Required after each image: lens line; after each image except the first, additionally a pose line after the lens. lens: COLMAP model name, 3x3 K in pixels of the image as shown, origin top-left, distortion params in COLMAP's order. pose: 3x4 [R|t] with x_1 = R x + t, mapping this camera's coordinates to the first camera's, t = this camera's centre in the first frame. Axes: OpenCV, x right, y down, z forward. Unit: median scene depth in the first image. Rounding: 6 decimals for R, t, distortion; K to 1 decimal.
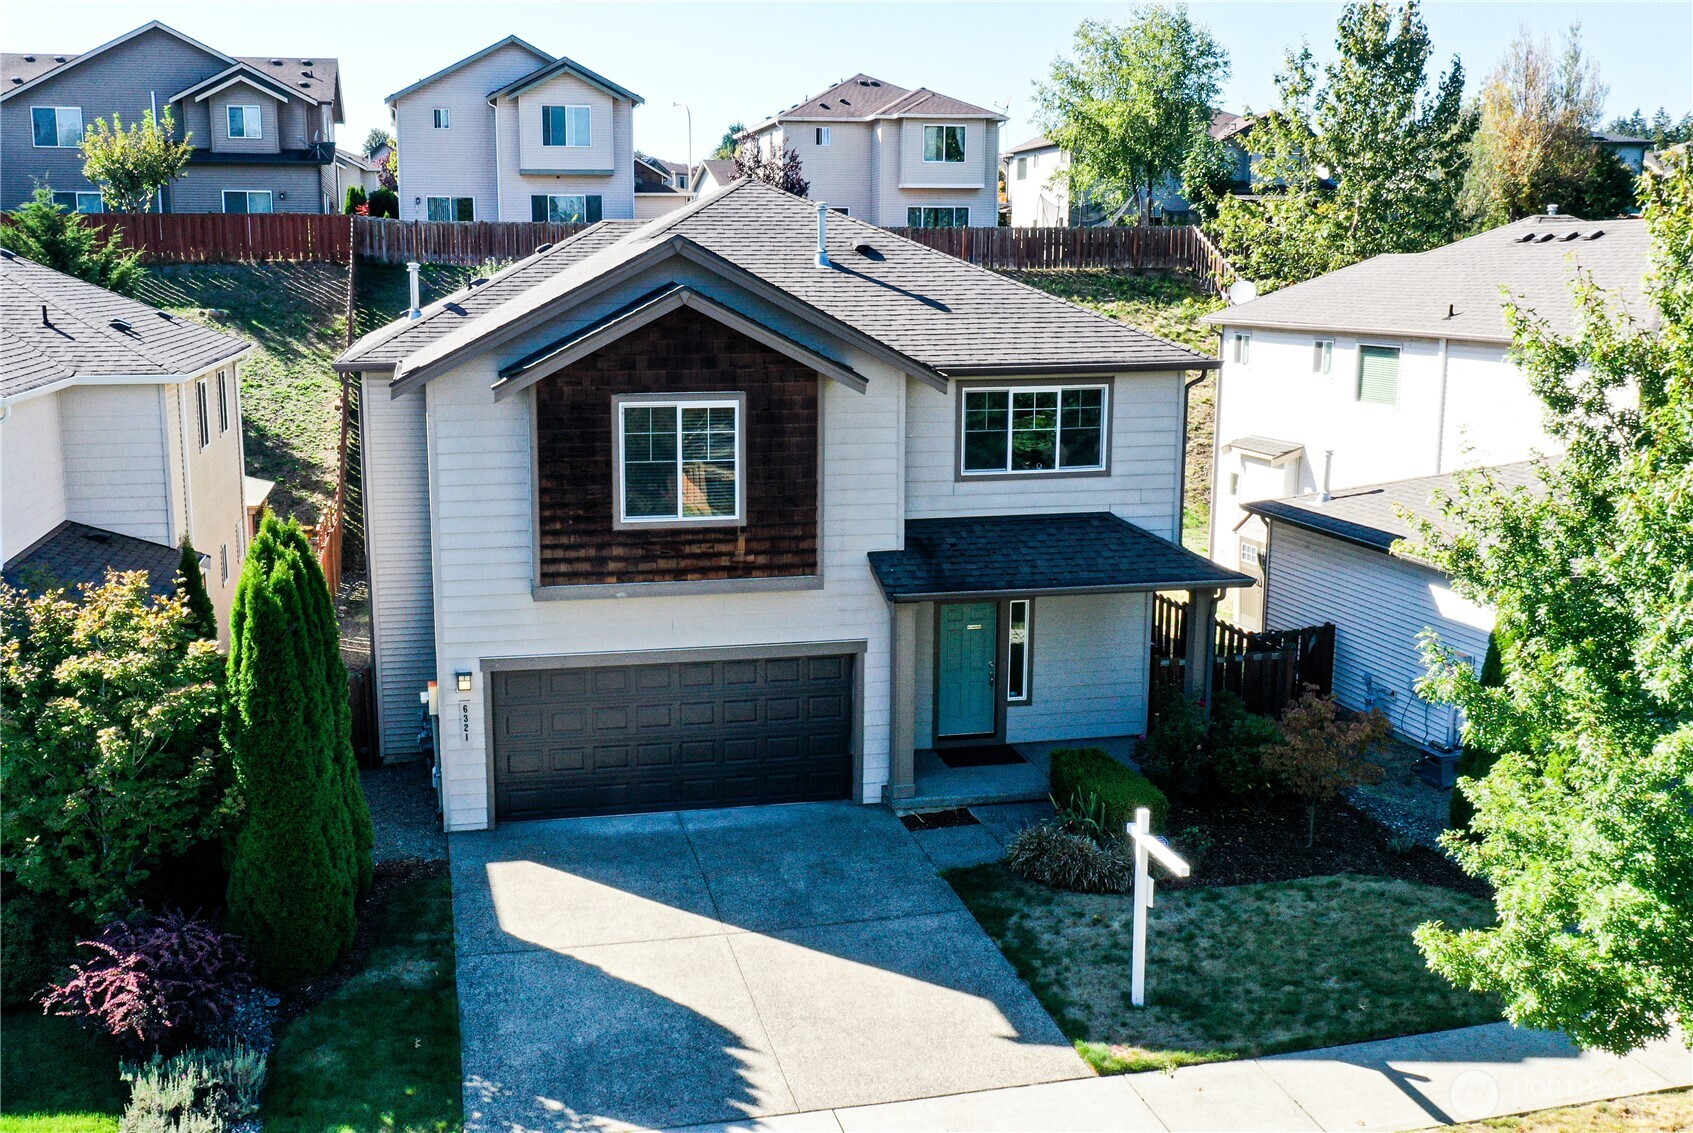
lens RADIAL K [[1586.2, 0, 753.3], [0, 1586.2, 566.6], [0, 0, 1]] dist [-0.007314, 0.001423]
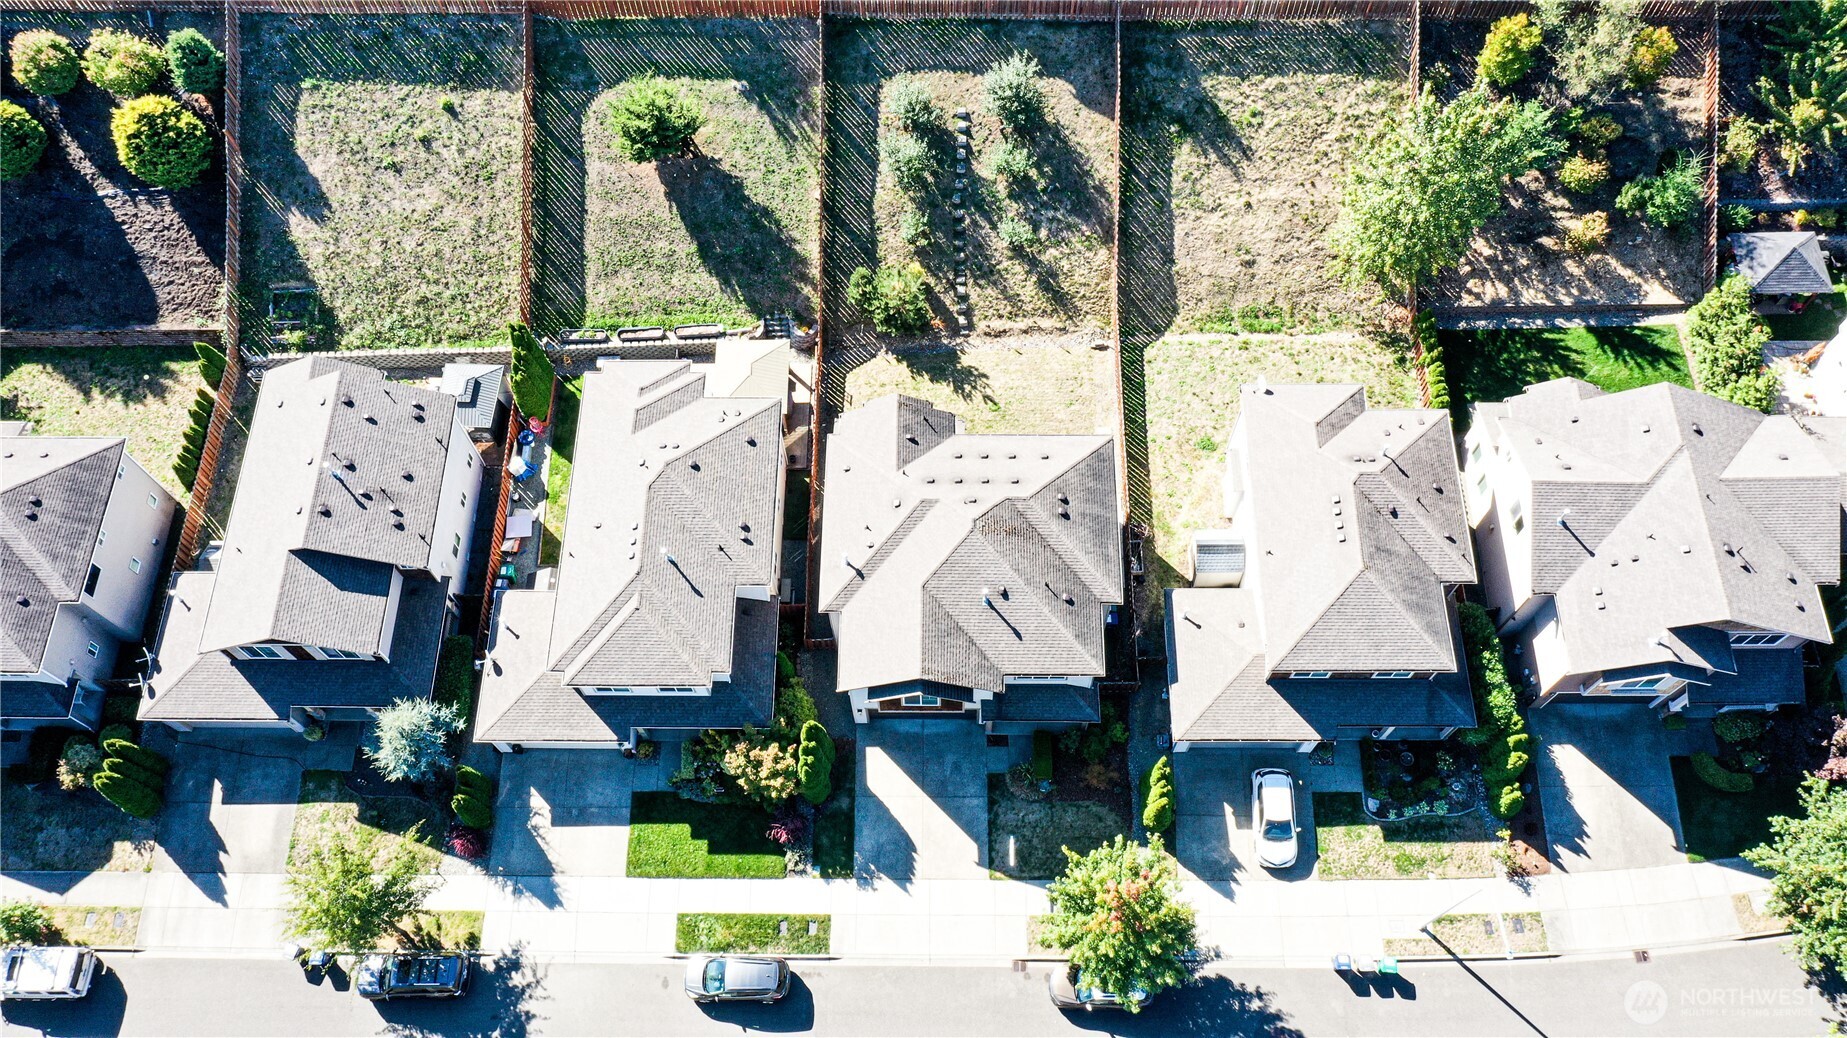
lens RADIAL K [[1445.2, 0, 923.5], [0, 1445.2, 519.0], [0, 0, 1]] dist [-0.011349, -0.000812]
pose [[0.978145, 0.182371, -0.099865, 0.190725], [-0.026551, 0.585919, 0.809935, -2.705335], [0.206222, -0.789582, 0.577955, -0.461379]]
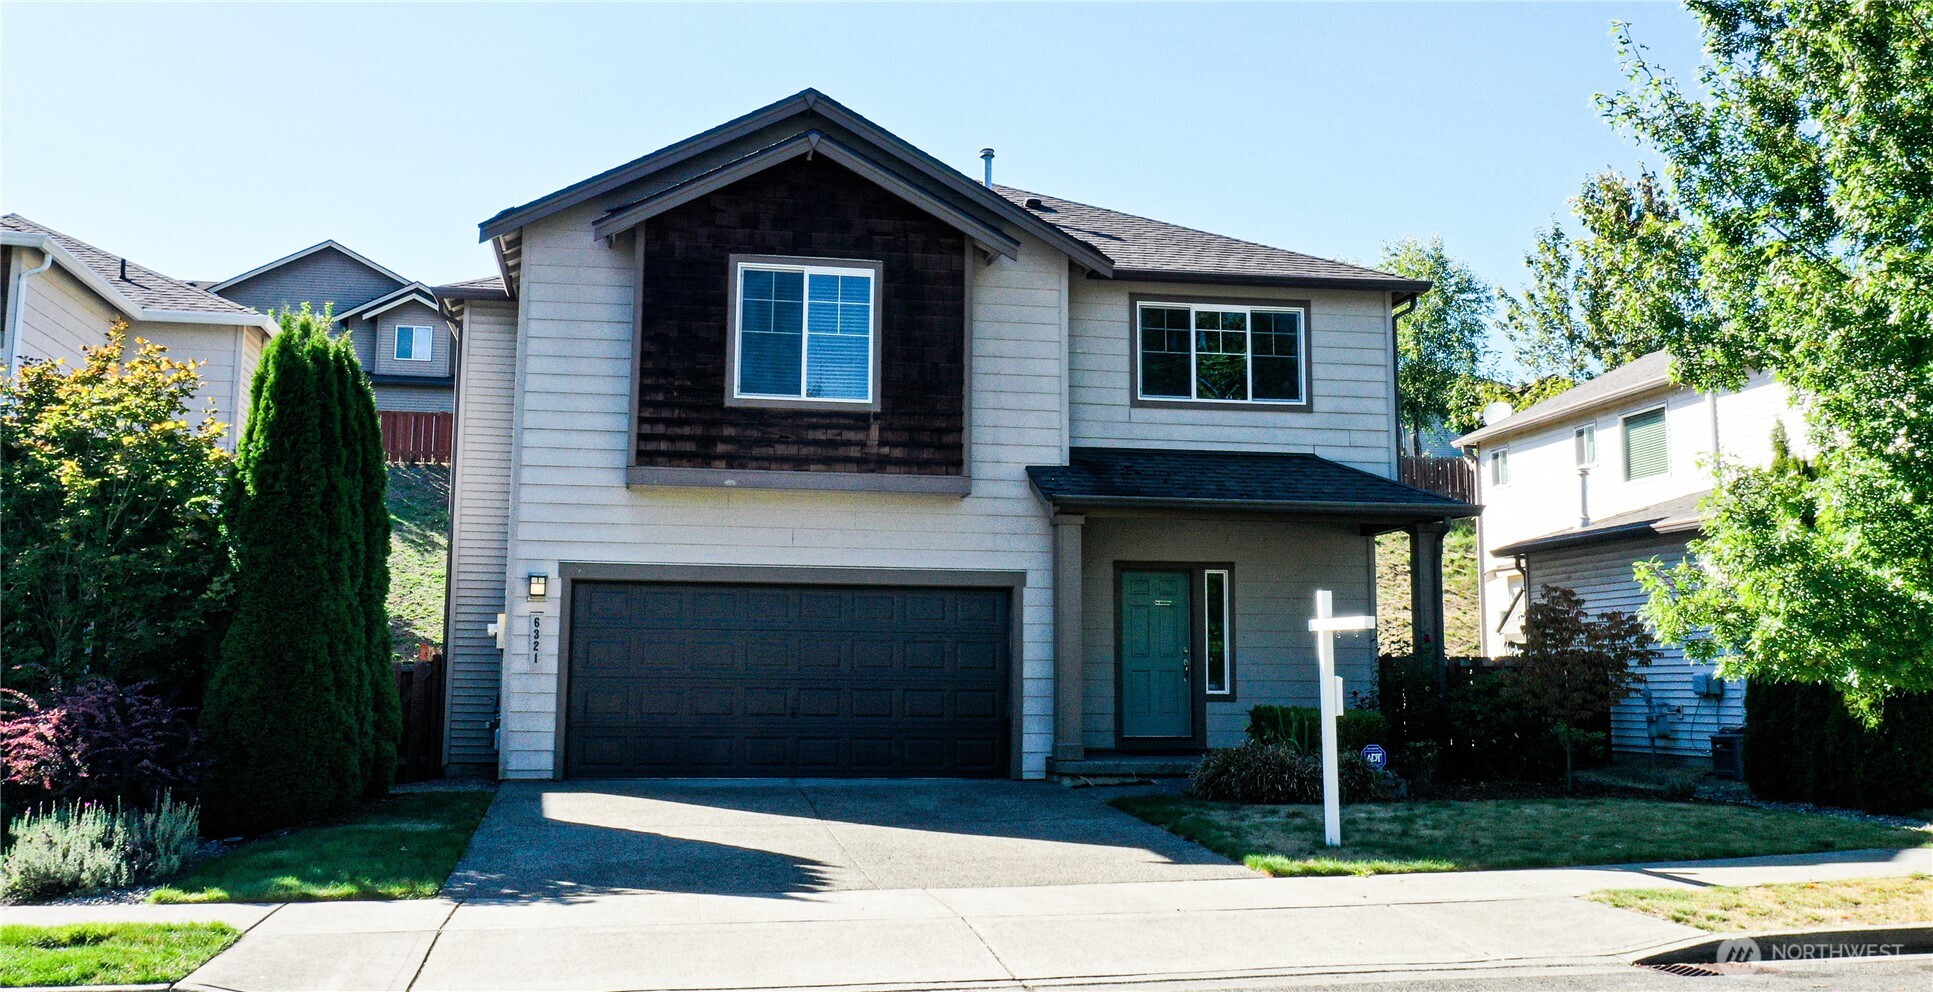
lens RADIAL K [[1830.3, 0, 999.7], [0, 1830.3, 422.2], [0, 0, 1]] dist [-0.010289, 0.012144]
pose [[0.999954, 0.007783, -0.005559, 0.064929], [-0.009174, 0.944941, -0.327111, 0.300153], [0.002707, 0.327147, 0.944970, 0.060942]]
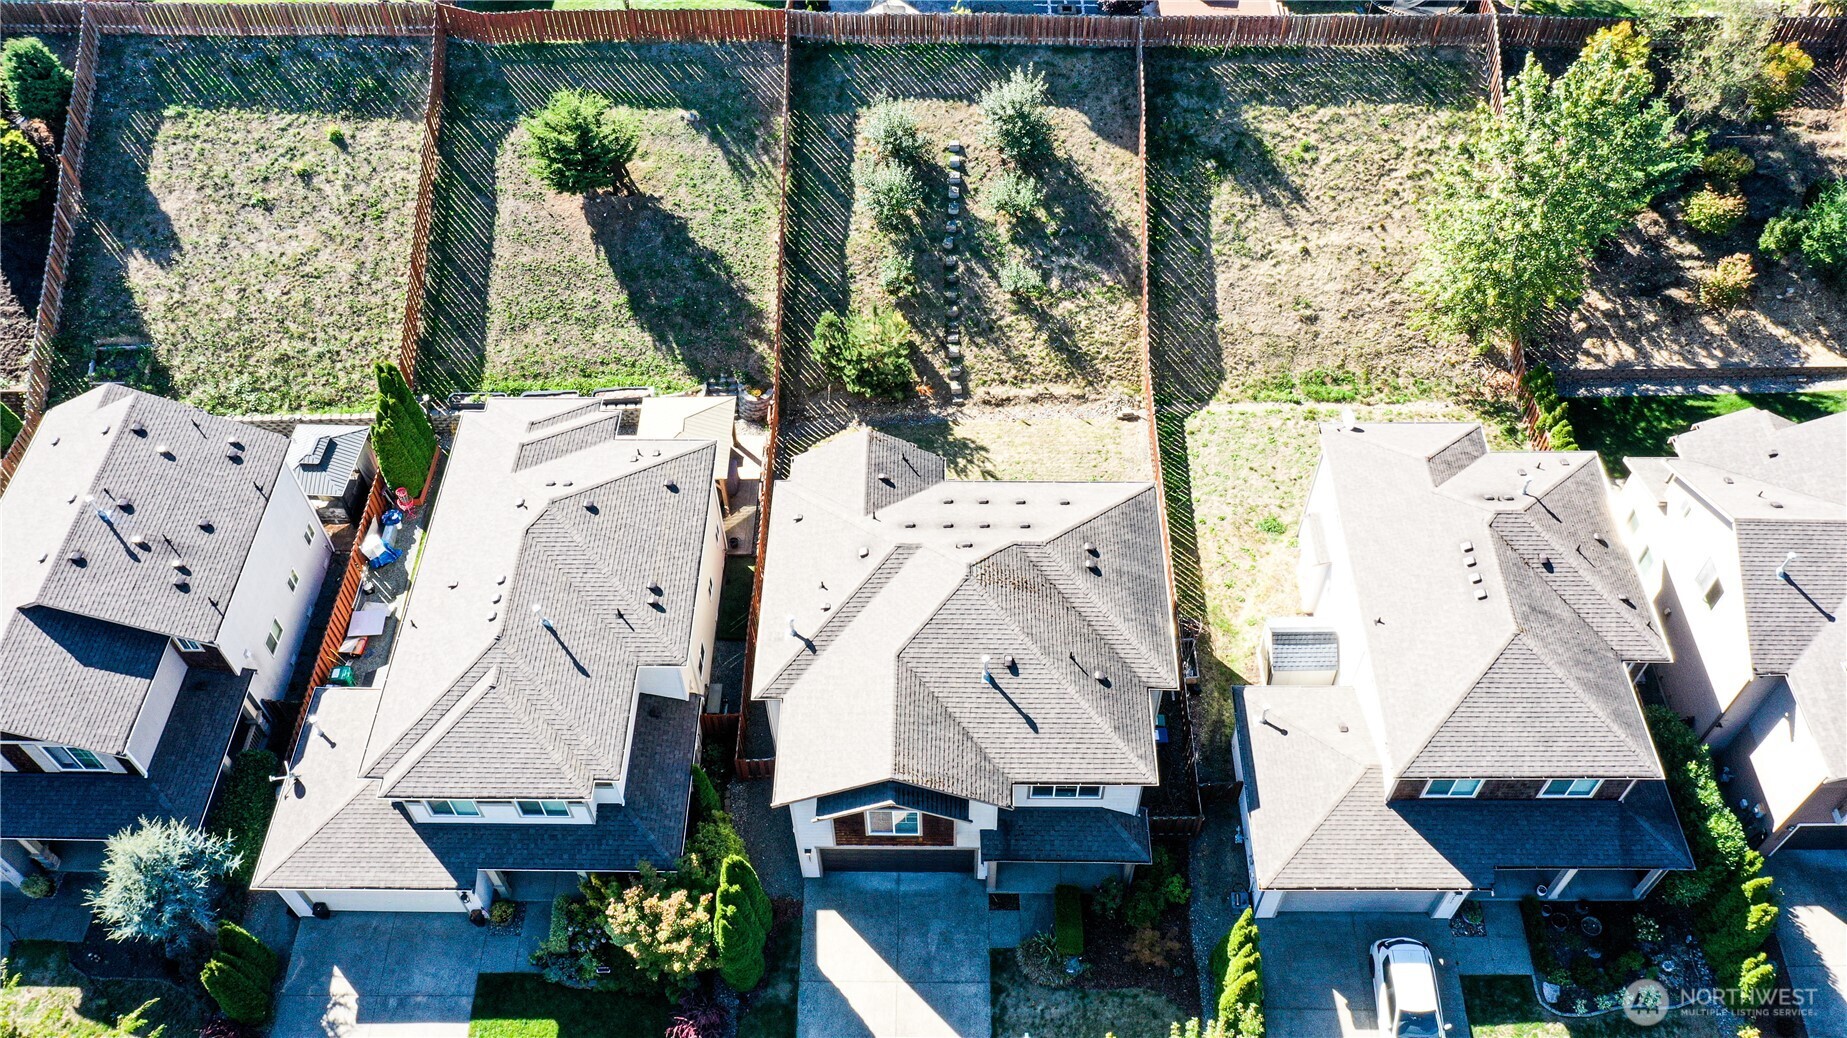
lens RADIAL K [[1445.2, 0, 923.5], [0, 1445.2, 519.0], [0, 0, 1]] dist [-0.011349, -0.000812]
pose [[0.977437, 0.159575, -0.138394, 0.214539], [-0.029697, 0.752497, 0.657926, -1.759096], [0.209130, -0.638971, 0.740257, -0.277455]]
